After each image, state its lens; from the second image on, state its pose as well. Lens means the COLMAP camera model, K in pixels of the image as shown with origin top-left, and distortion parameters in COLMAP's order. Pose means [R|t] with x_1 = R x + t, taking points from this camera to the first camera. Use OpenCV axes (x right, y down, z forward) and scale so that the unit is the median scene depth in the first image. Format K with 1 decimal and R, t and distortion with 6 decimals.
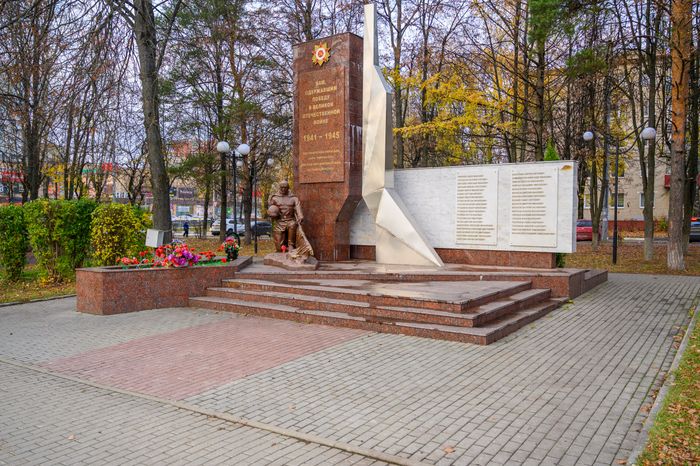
lens RADIAL K [[580.5, 0, 350.0], [0, 580.5, 233.0], [0, 0, 1]] dist [-0.002700, -0.000490]
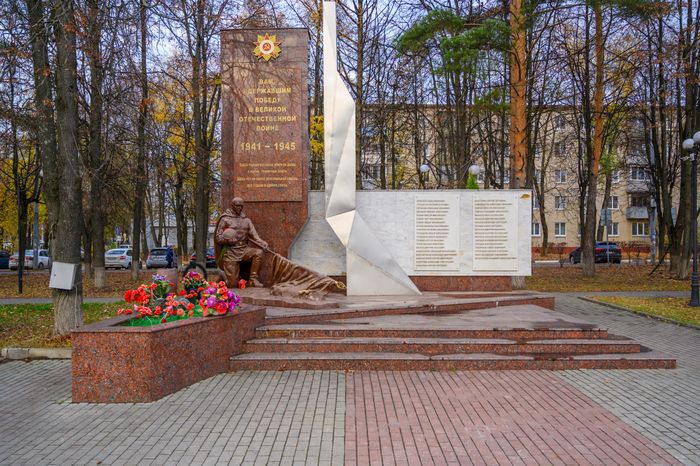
lens RADIAL K [[571.9, 0, 350.0], [0, 571.9, 248.7], [0, 0, 1]] dist [-0.005391, 0.000680]
pose [[0.825885, -0.007607, 0.563788, -0.460240], [0.019786, 0.999684, -0.015495, -0.005407], [-0.563492, 0.023953, 0.825775, 0.292315]]
